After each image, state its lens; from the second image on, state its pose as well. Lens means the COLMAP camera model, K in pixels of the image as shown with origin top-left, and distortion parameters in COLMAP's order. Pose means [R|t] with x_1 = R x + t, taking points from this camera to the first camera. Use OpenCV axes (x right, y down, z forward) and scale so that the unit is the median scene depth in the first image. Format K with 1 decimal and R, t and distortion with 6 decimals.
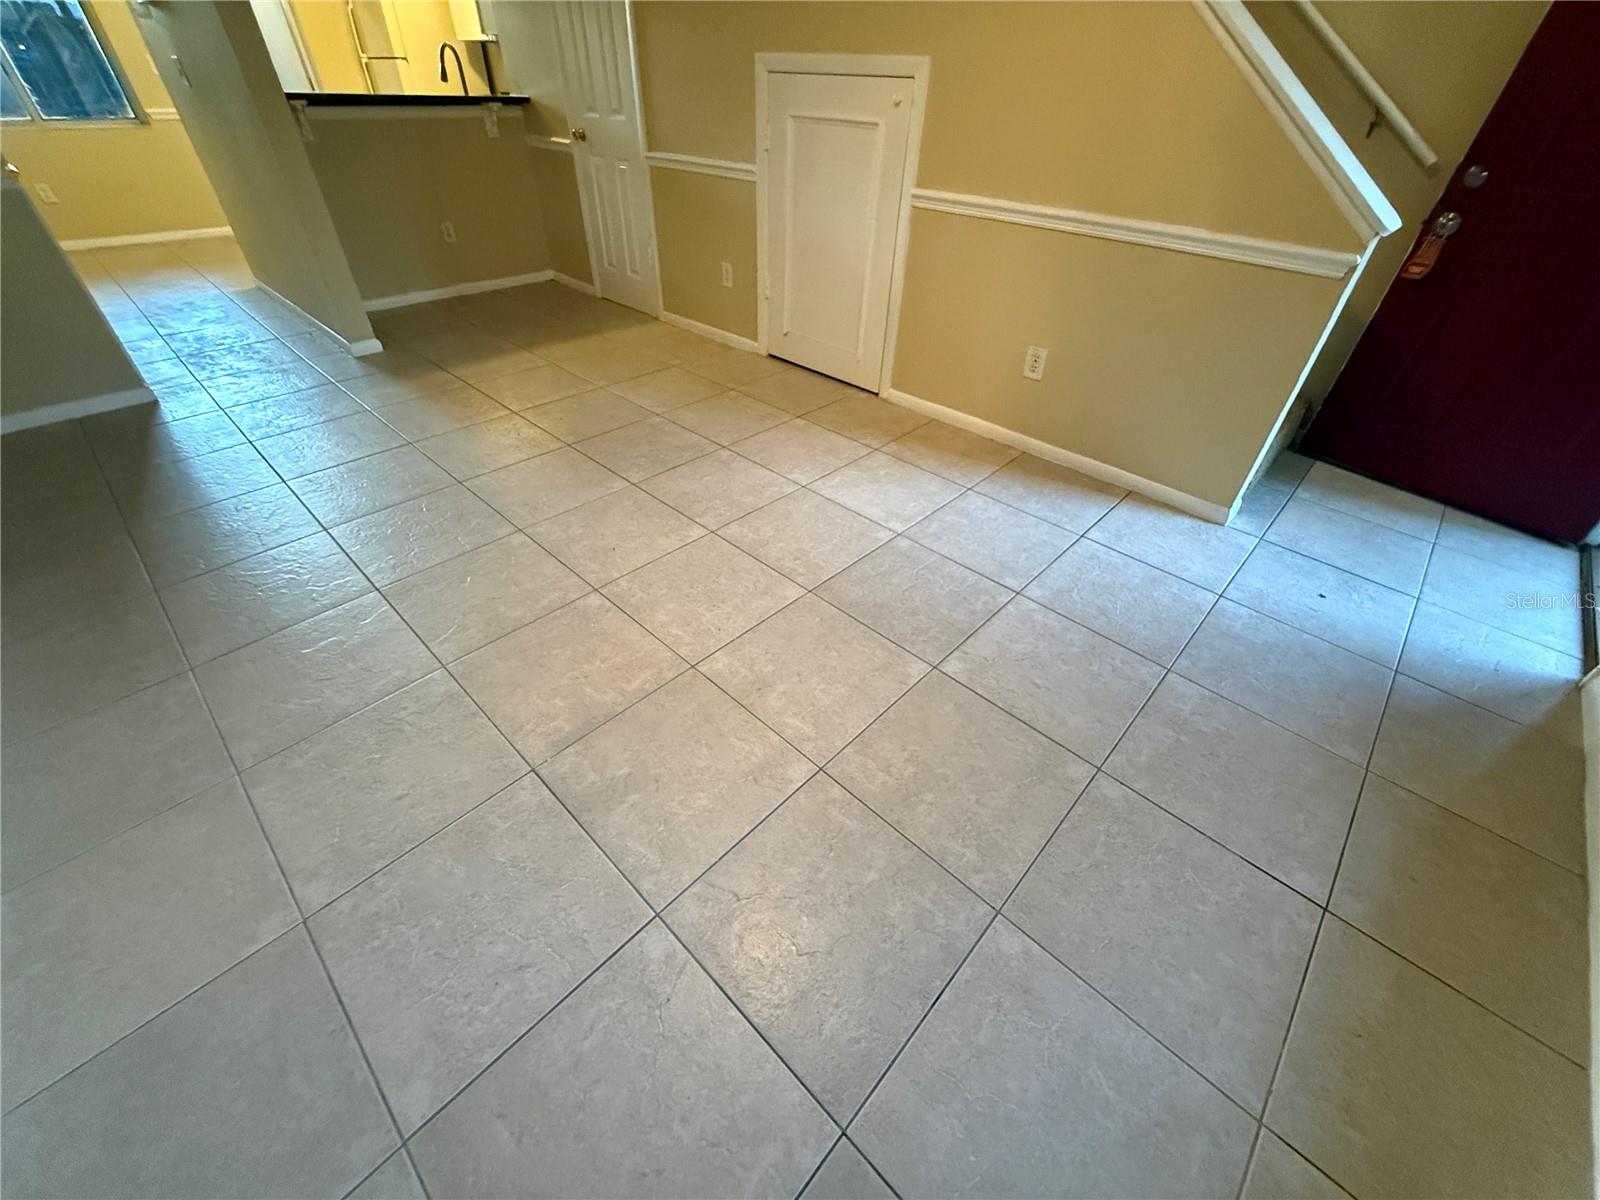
lens RADIAL K [[640.3, 0, 797.9], [0, 640.3, 600.7], [0, 0, 1]] dist [0.001502, 0.000137]
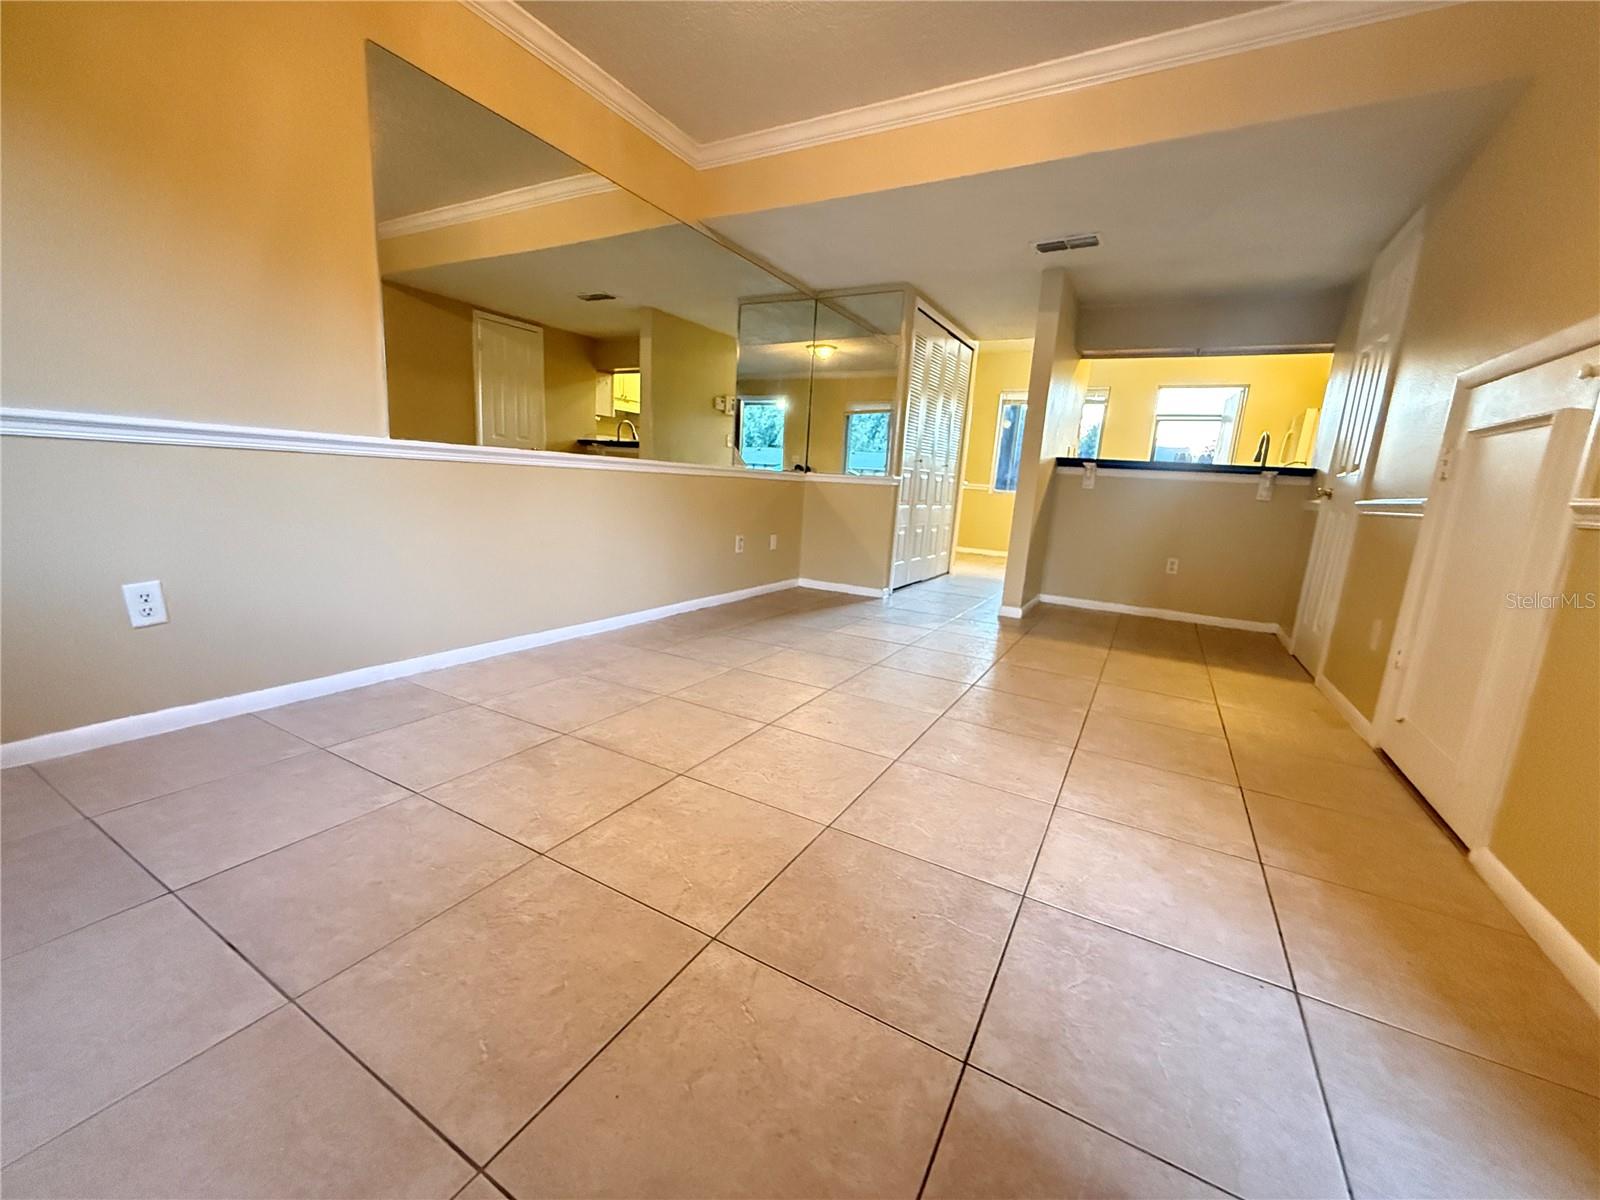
lens RADIAL K [[640.3, 0, 800.6], [0, 640.3, 596.6], [0, 0, 1]] dist [0.001502, 0.000137]
pose [[0.246133, 0.167094, -0.954724, 0.607502], [-0.655057, 0.754683, -0.036794, -0.150003], [0.714366, 0.634455, 0.295209, 0.472205]]
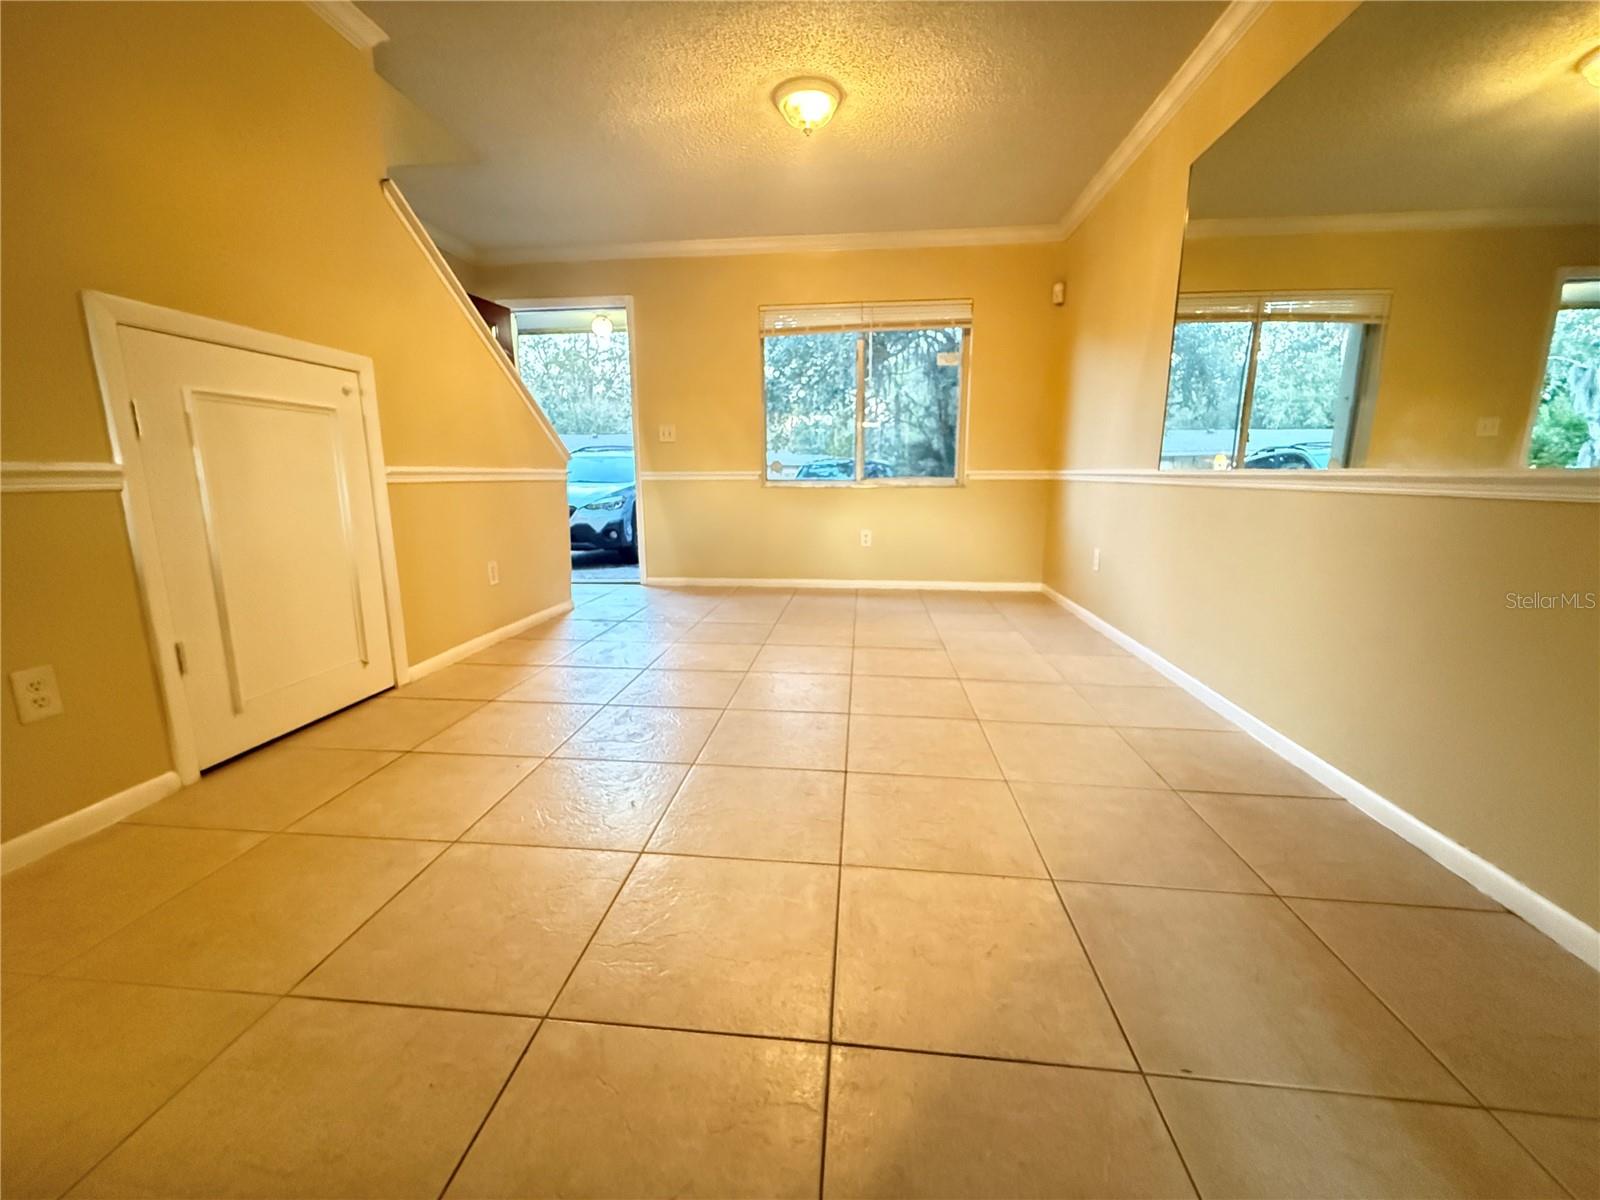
lens RADIAL K [[640.3, 0, 794.5], [0, 640.3, 605.3], [0, 0, 1]] dist [0.001502, 0.000137]
pose [[-0.607775, -0.187825, 0.771577, -1.096938], [0.490279, 0.675581, 0.550652, -0.813038], [-0.624689, 0.712961, -0.318514, 1.188021]]
